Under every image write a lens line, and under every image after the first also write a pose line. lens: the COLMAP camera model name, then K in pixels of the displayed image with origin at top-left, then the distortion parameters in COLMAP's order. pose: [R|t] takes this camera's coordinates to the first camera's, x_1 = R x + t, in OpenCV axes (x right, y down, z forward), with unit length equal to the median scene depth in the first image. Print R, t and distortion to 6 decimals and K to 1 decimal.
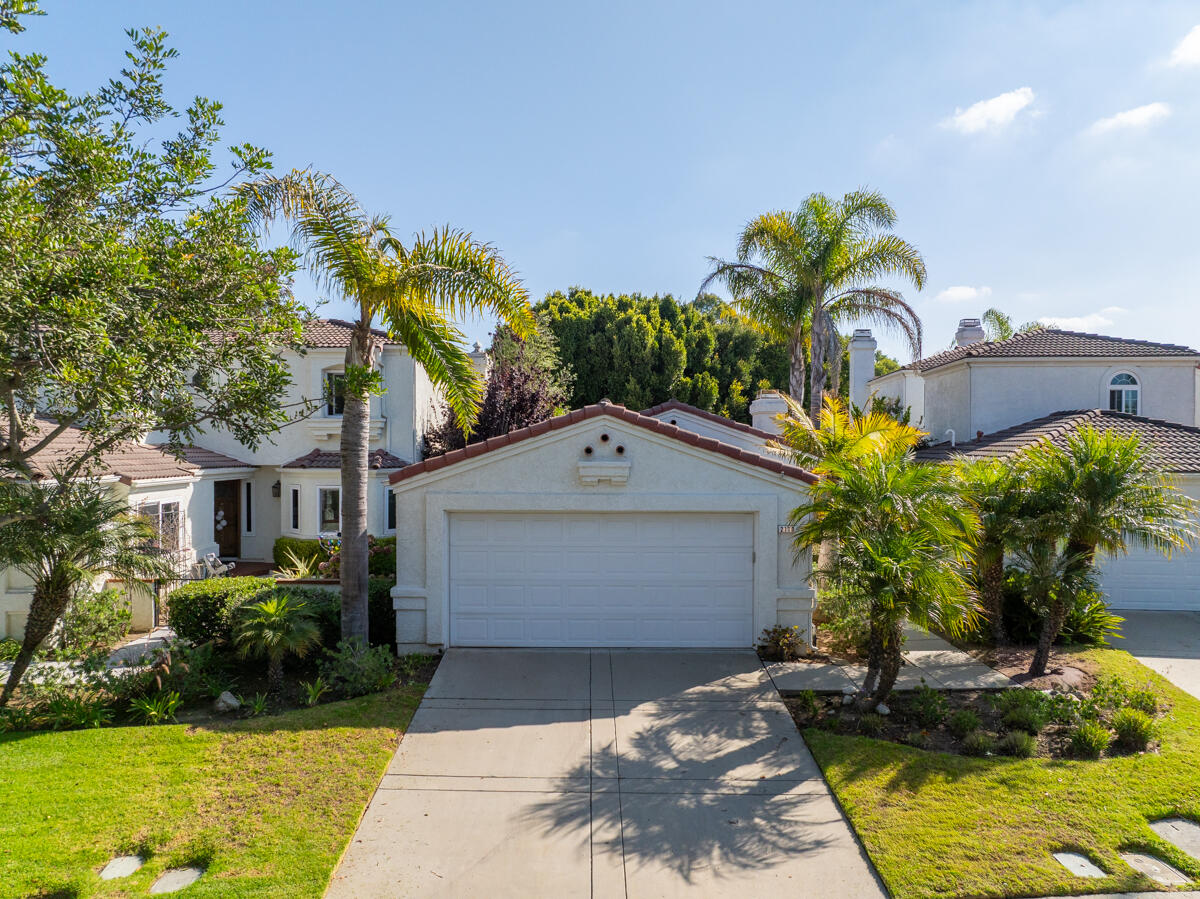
lens RADIAL K [[850.5, 0, 603.1], [0, 850.5, 457.7], [0, 0, 1]] dist [-0.026188, -0.003354]
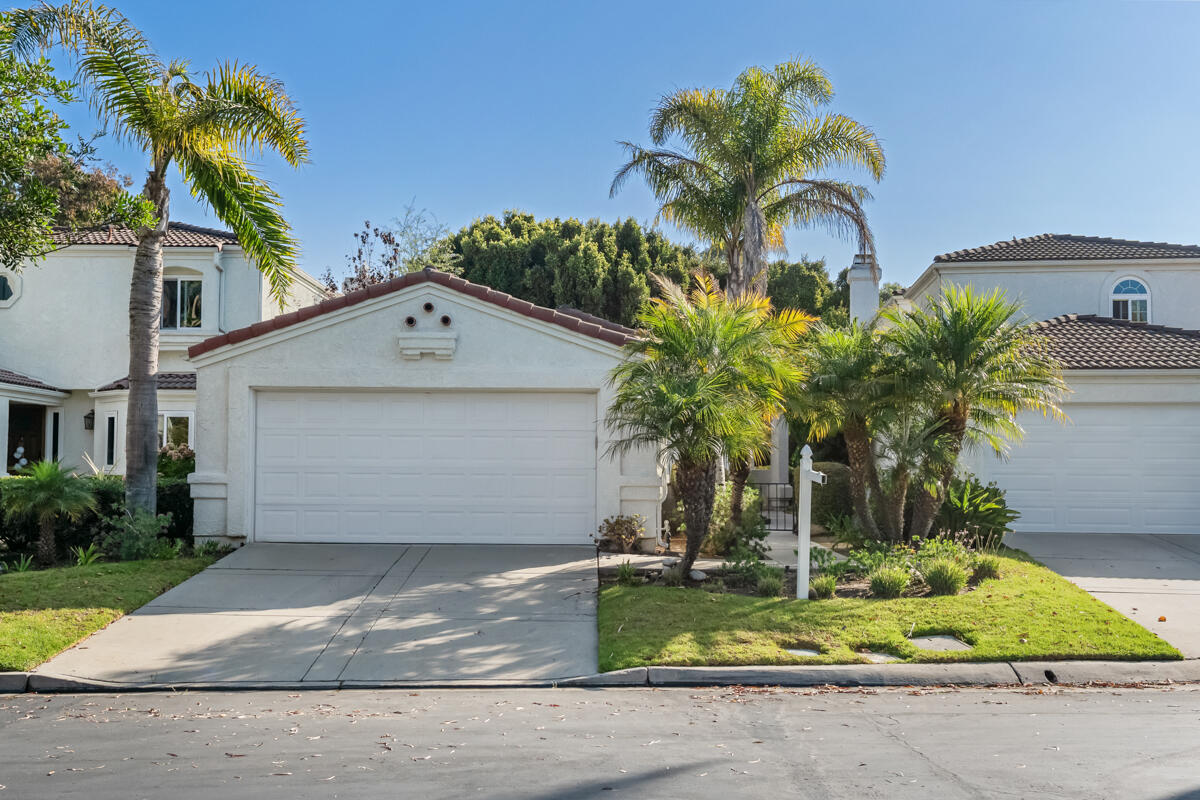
lens RADIAL K [[1205.4, 0, 600.0], [0, 1205.4, 400.0], [0, 0, 1]] dist [0.008810, -0.000509]
pose [[0.999981, 0.000696, -0.006149, 0.169215], [-0.001120, 0.997598, -0.069254, 0.144208], [0.006086, 0.069260, 0.997580, -0.240362]]
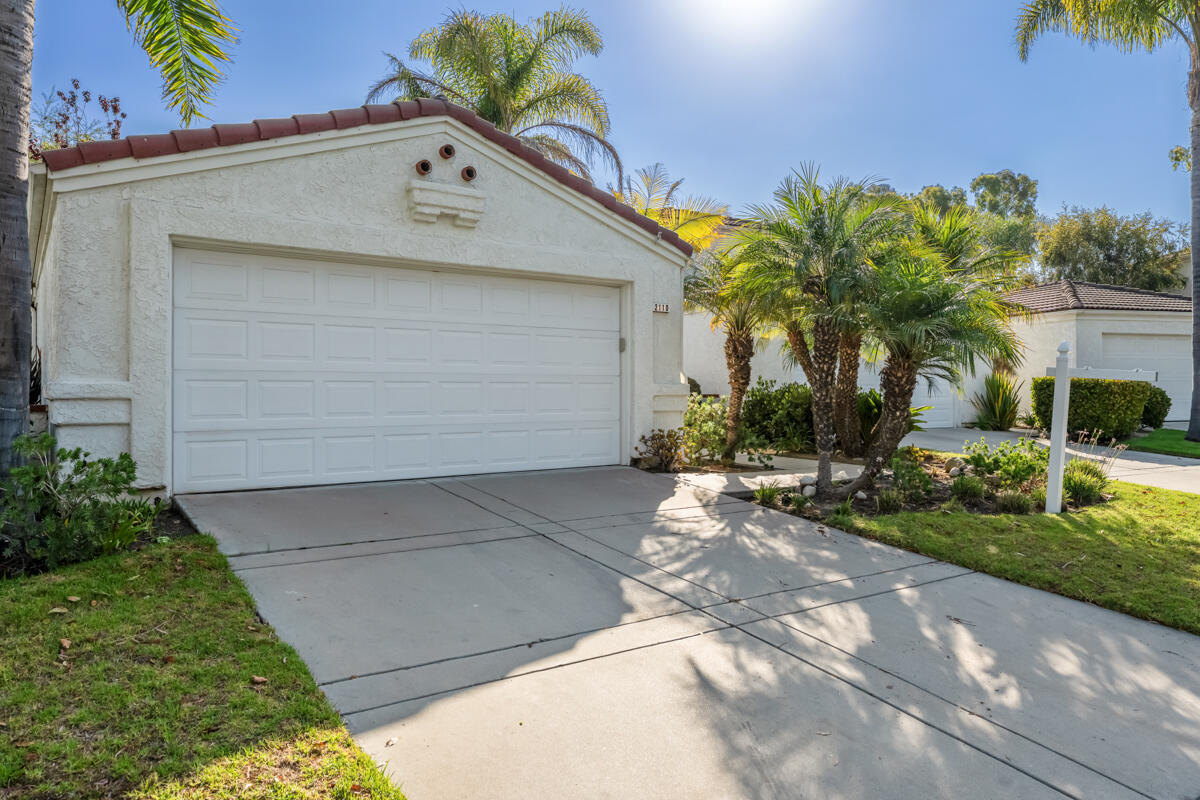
lens RADIAL K [[801.7, 0, 613.6], [0, 801.7, 392.6], [0, 0, 1]] dist [-0.000160, 0.001670]
pose [[0.812642, -0.008086, 0.582708, -0.223802], [0.017158, 0.999802, -0.010054, 0.150098], [-0.582511, 0.018168, 0.812620, 0.375390]]
